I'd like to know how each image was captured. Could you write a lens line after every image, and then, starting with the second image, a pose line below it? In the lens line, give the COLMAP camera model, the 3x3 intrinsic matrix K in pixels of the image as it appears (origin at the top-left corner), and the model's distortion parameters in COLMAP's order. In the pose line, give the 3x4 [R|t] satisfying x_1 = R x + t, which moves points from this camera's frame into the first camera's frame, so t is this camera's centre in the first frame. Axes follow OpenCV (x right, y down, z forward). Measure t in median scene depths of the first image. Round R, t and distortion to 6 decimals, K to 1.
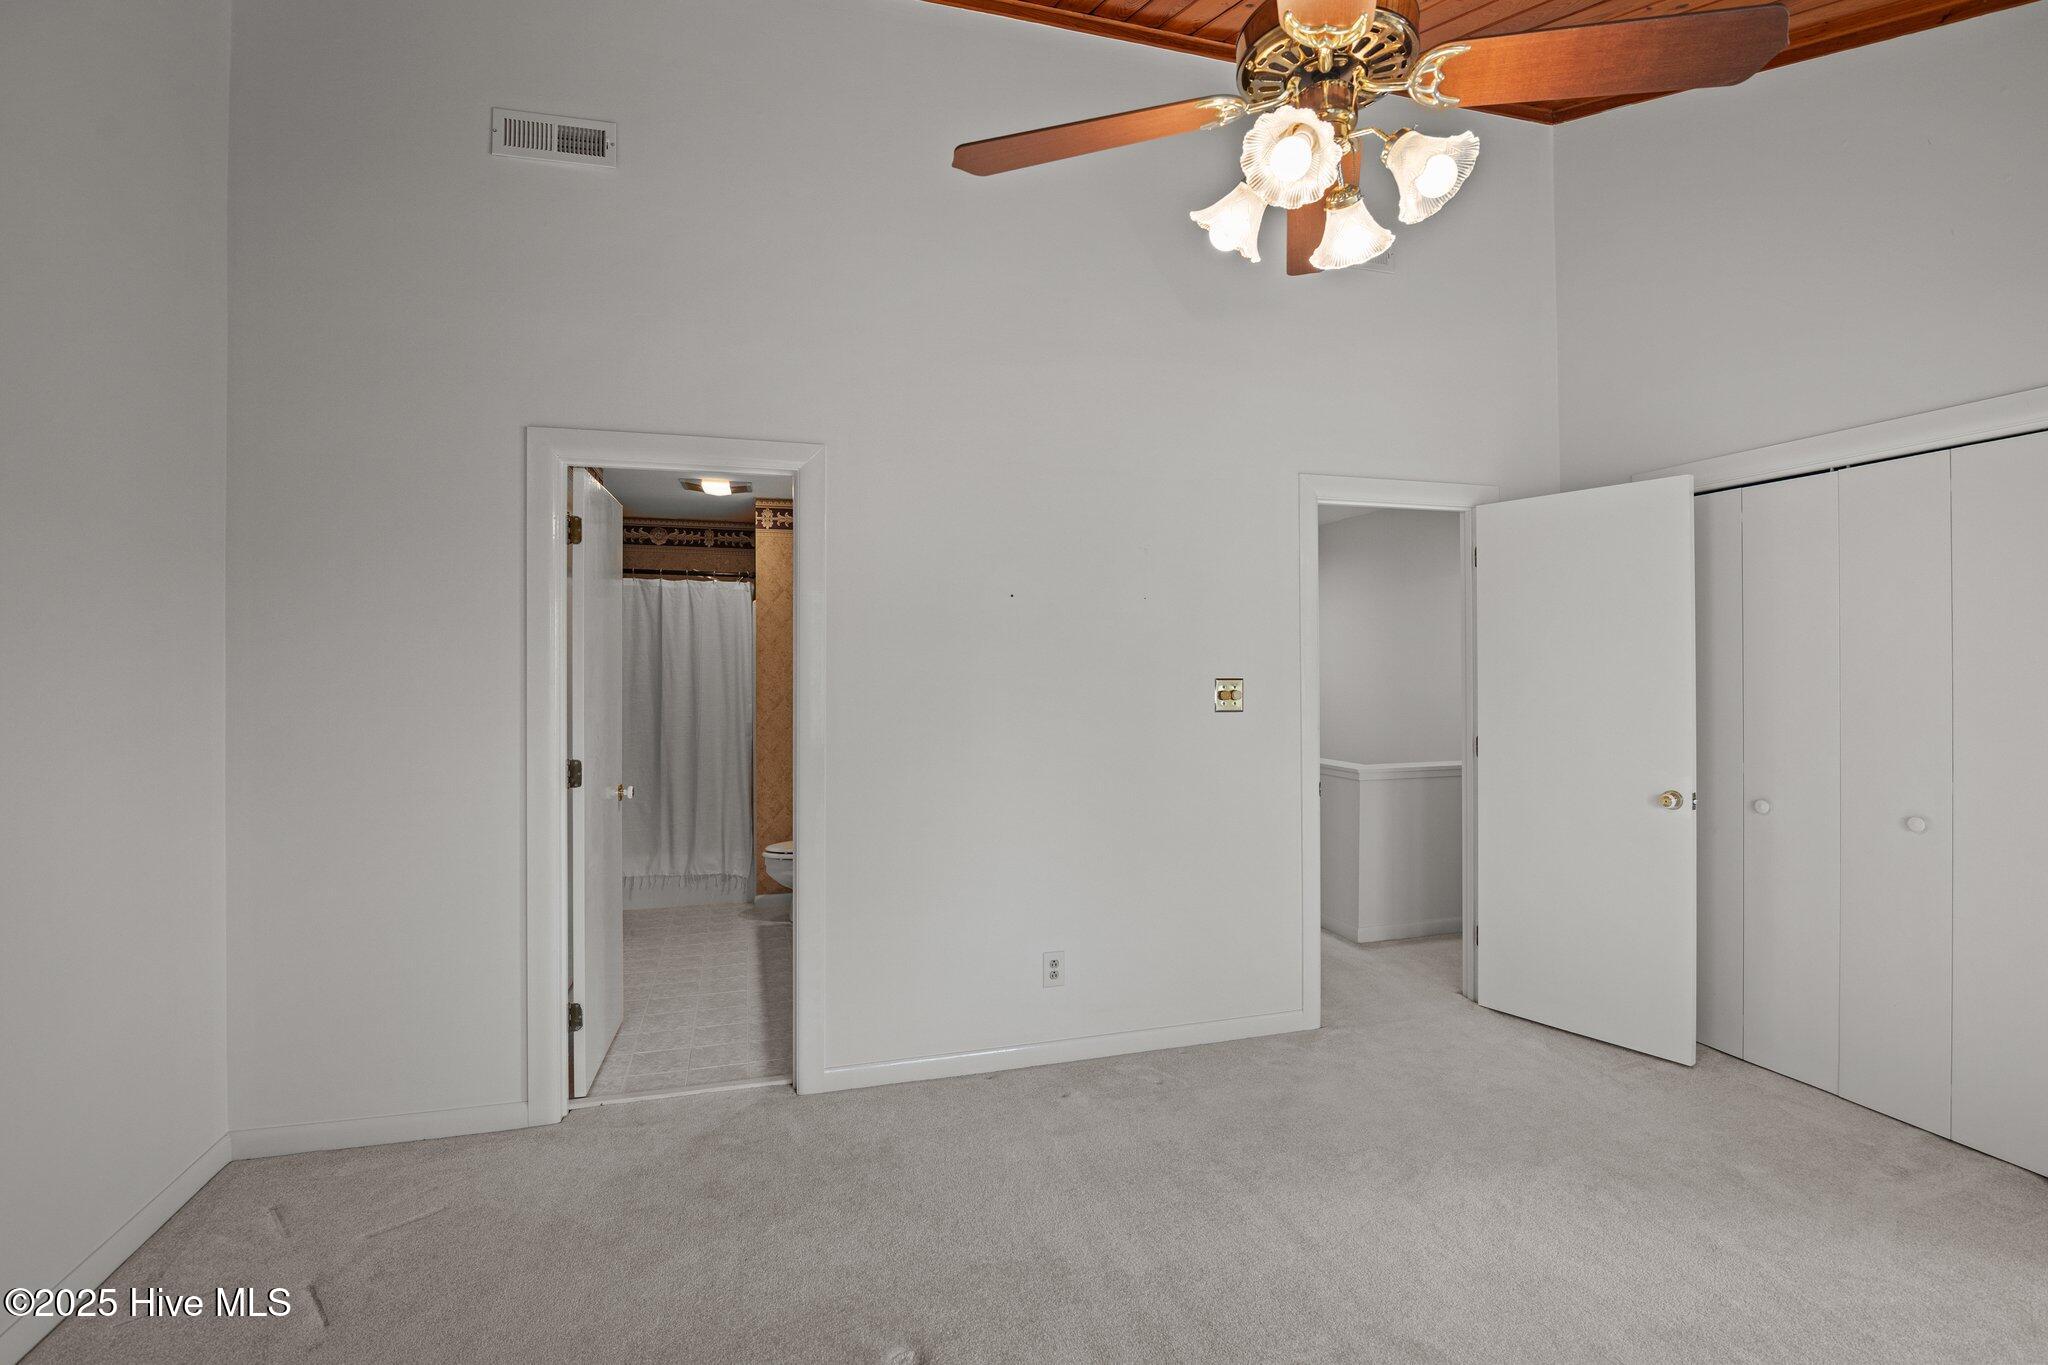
lens RADIAL K [[951.7, 0, 1018.5], [0, 951.7, 679.5], [0, 0, 1]] dist [-0.019736, 0.001142]
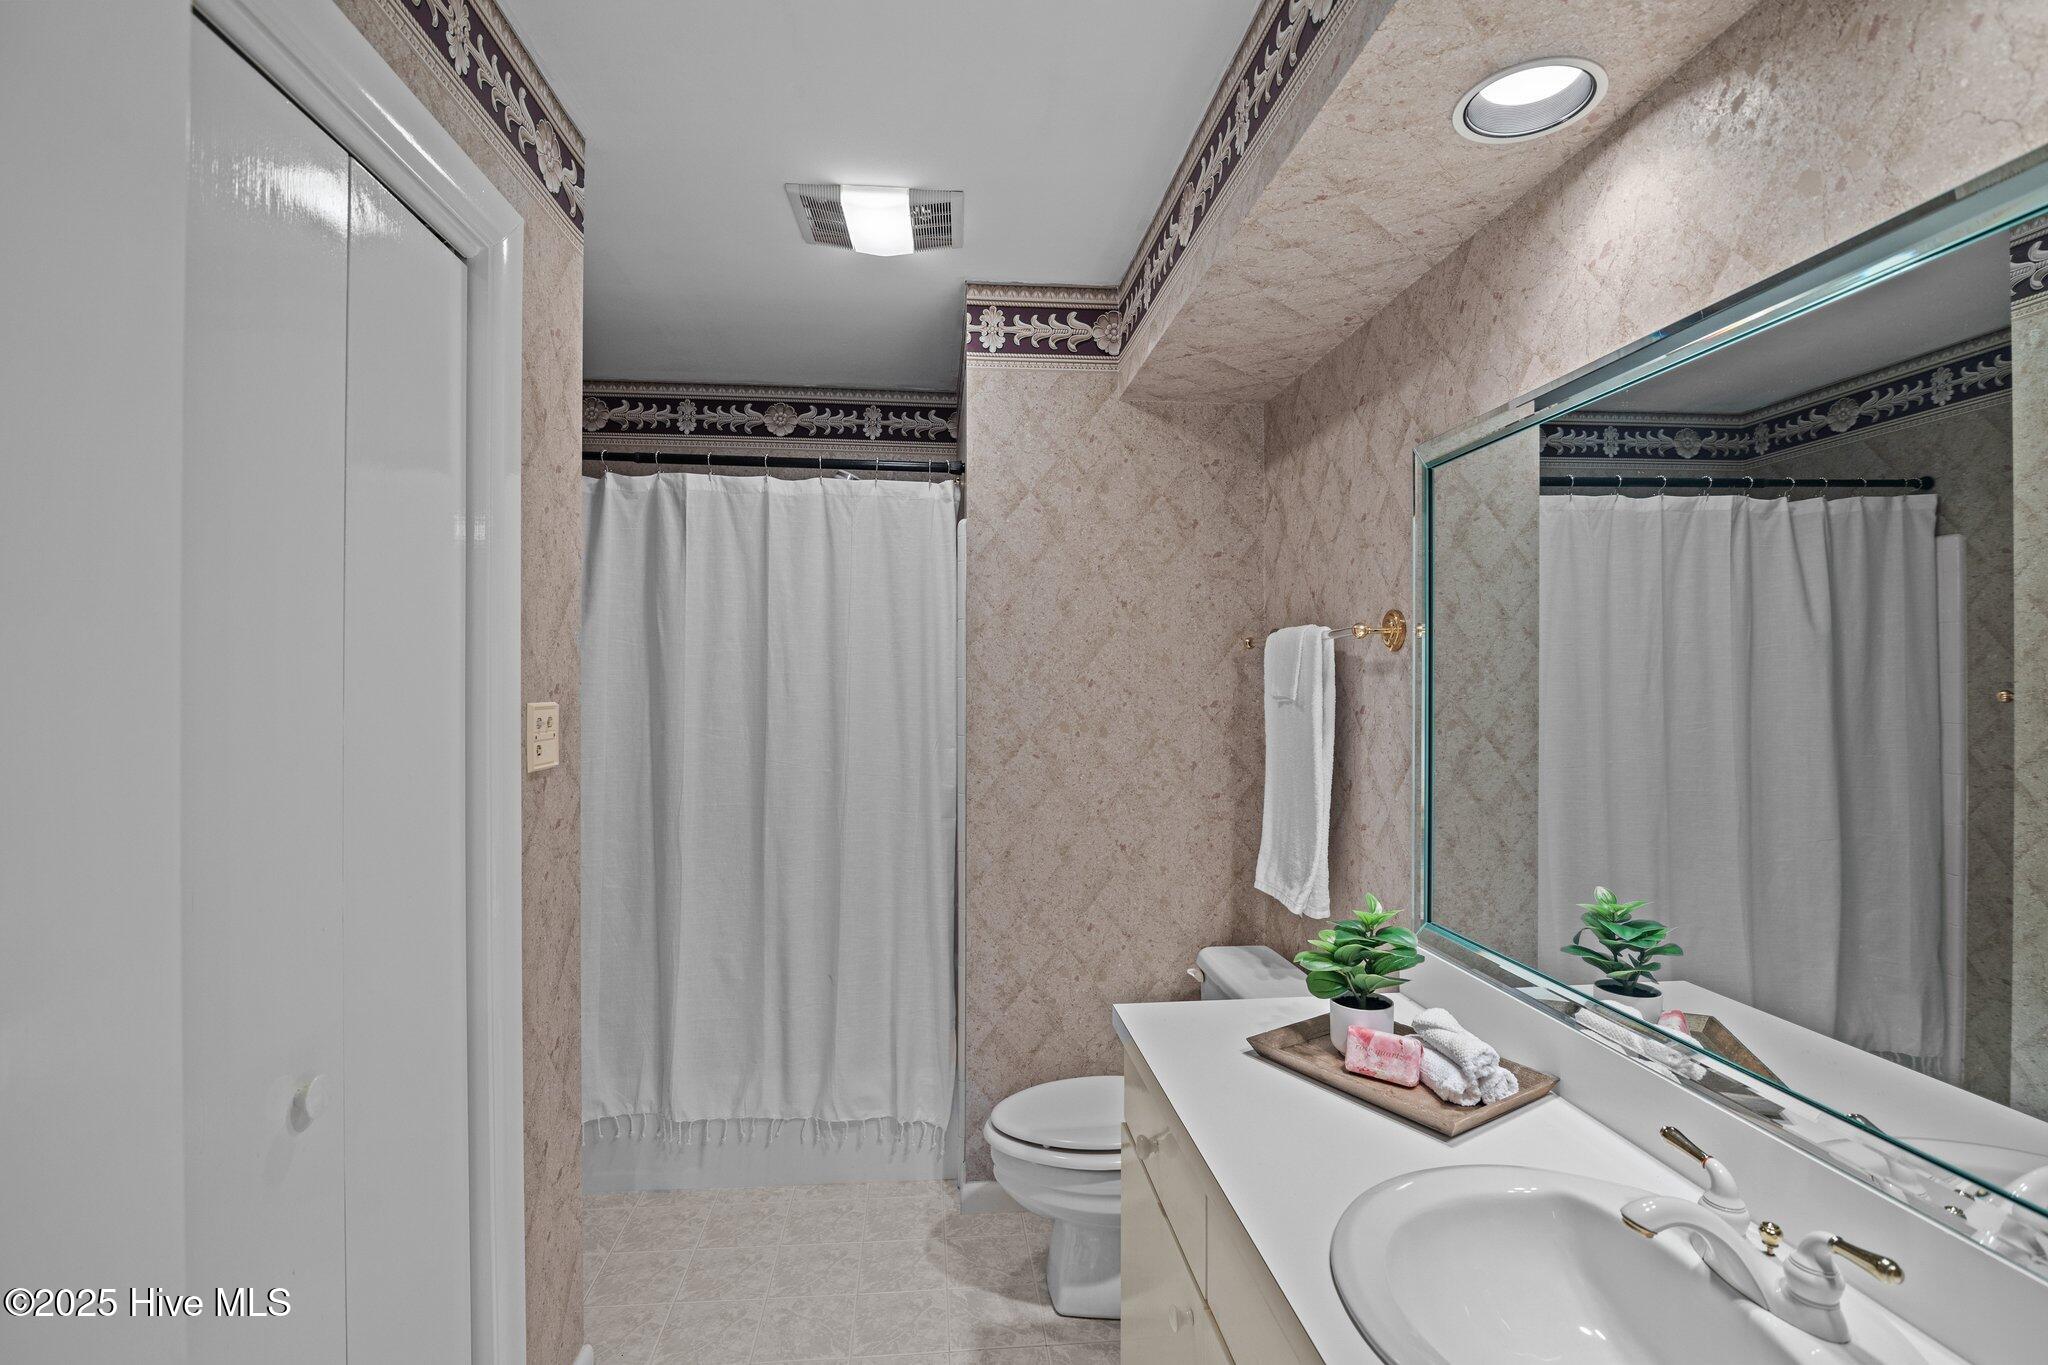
lens RADIAL K [[951.7, 0, 1018.5], [0, 951.7, 679.5], [0, 0, 1]] dist [-0.019736, 0.001142]
pose [[0.983111, 0.002003, -0.183002, -0.169627], [-0.003318, 0.999971, -0.006878, -0.003793], [0.182983, 0.007369, 0.983089, 0.563608]]
